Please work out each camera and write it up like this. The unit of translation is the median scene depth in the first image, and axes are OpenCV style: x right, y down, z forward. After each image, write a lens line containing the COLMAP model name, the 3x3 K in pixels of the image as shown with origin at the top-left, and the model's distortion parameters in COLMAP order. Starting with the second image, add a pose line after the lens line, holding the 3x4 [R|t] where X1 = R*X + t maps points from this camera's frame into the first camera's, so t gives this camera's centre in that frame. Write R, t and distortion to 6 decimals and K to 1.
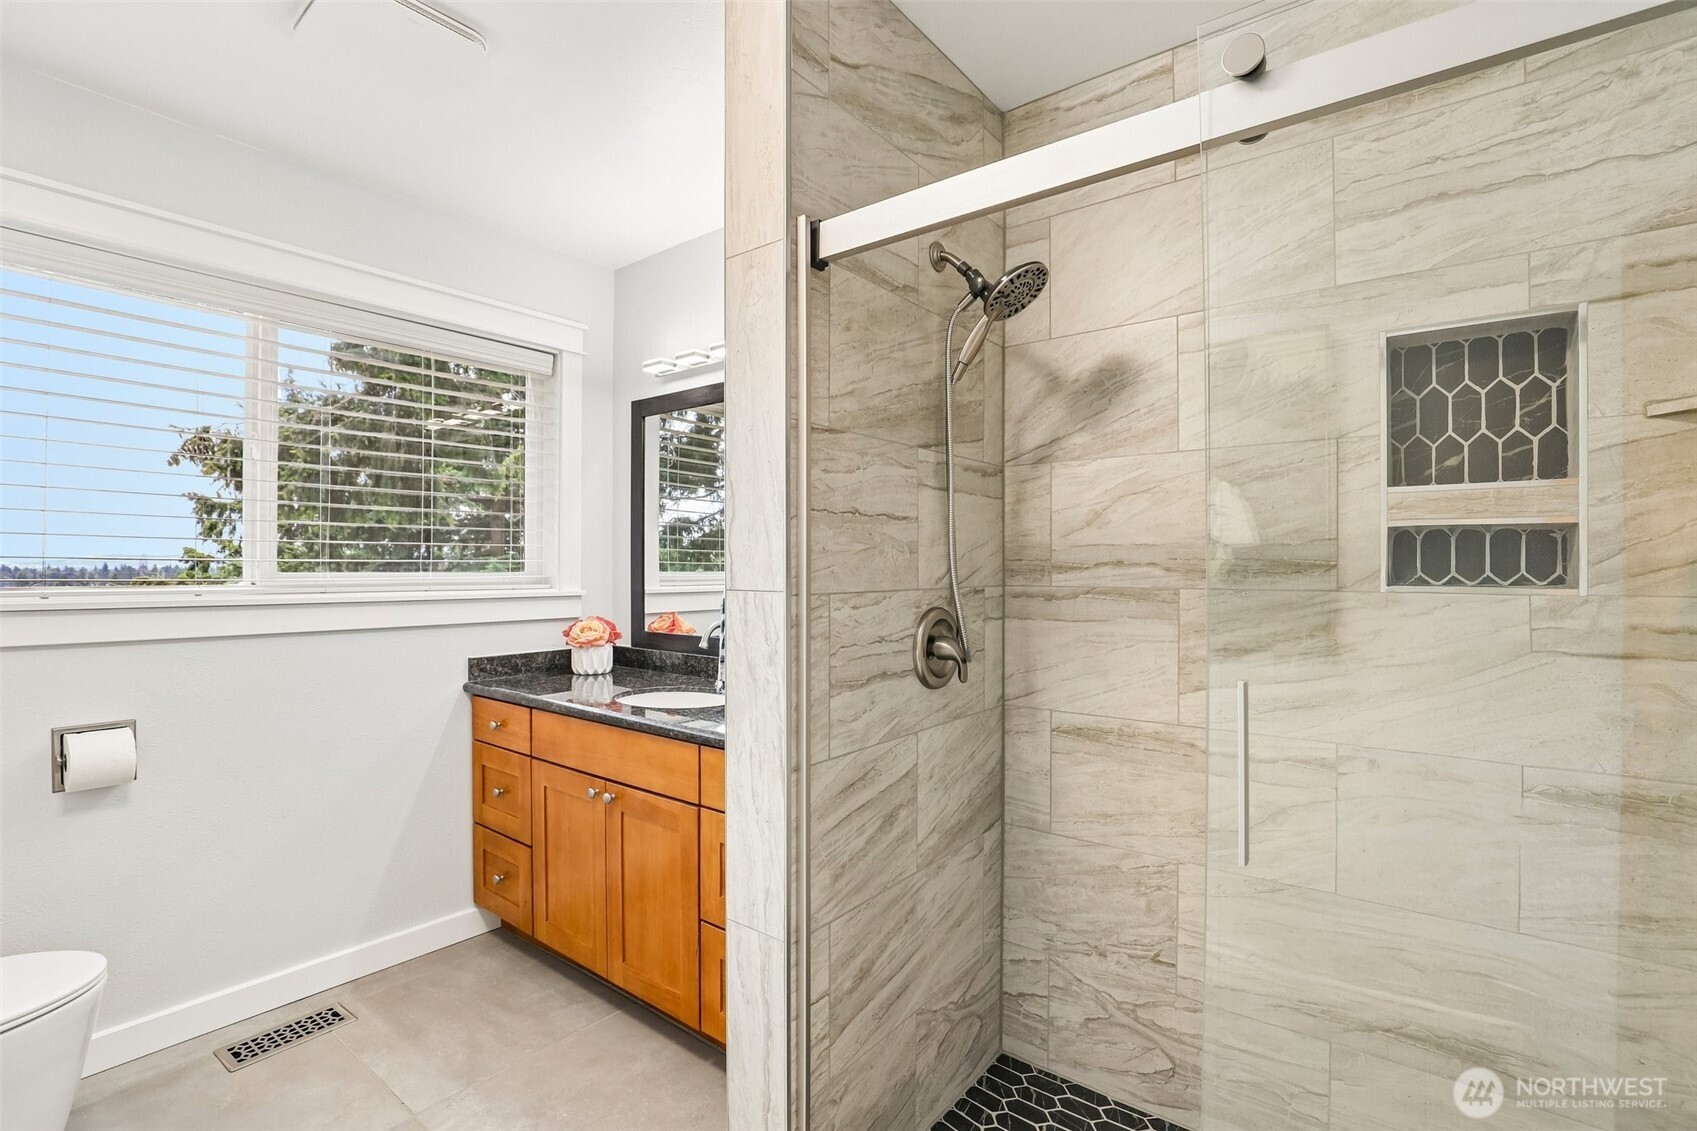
lens RADIAL K [[792.0, 0, 849.4], [0, 792.0, 564.5], [0, 0, 1]] dist [-0.028905, -0.000177]
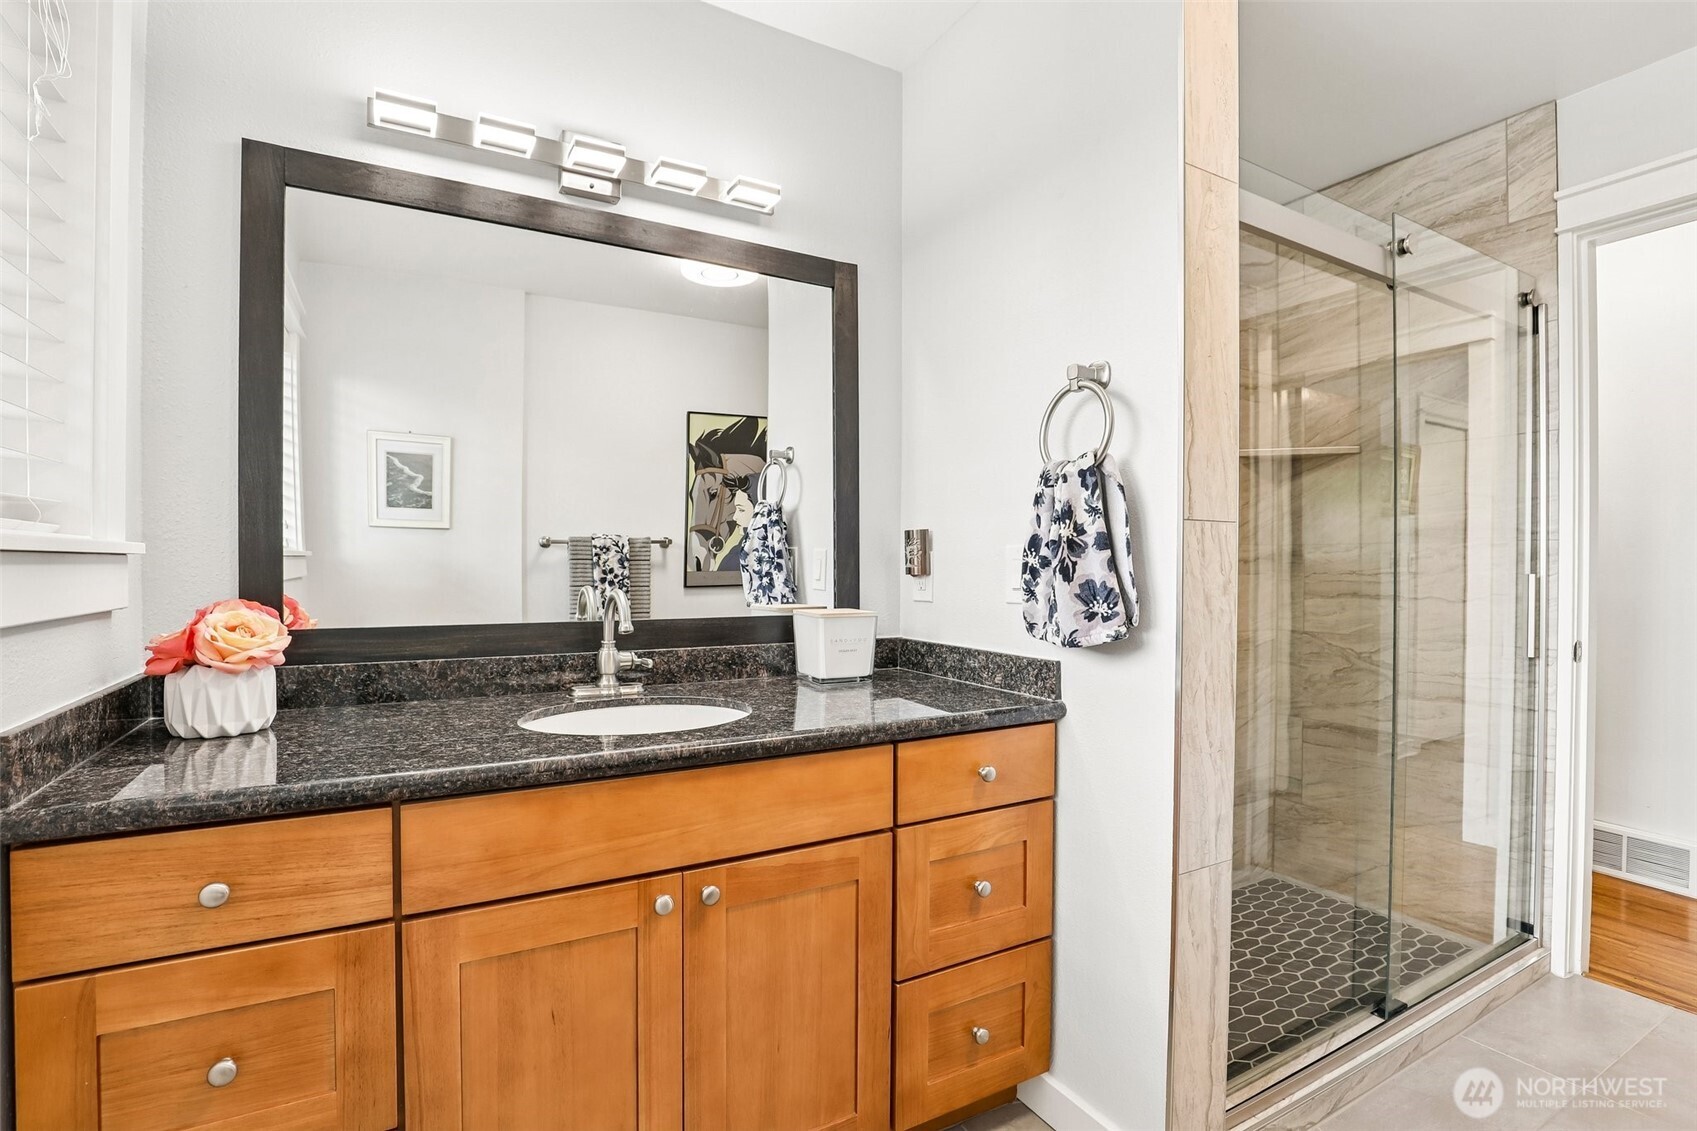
lens RADIAL K [[792.0, 0, 847.9], [0, 792.0, 568.3], [0, 0, 1]] dist [-0.028905, -0.000177]
pose [[0.372082, -0.005317, 0.928185, -1.191888], [-0.003675, 0.999967, 0.007201, 0.086374], [-0.928193, -0.006090, 0.372050, 1.052764]]
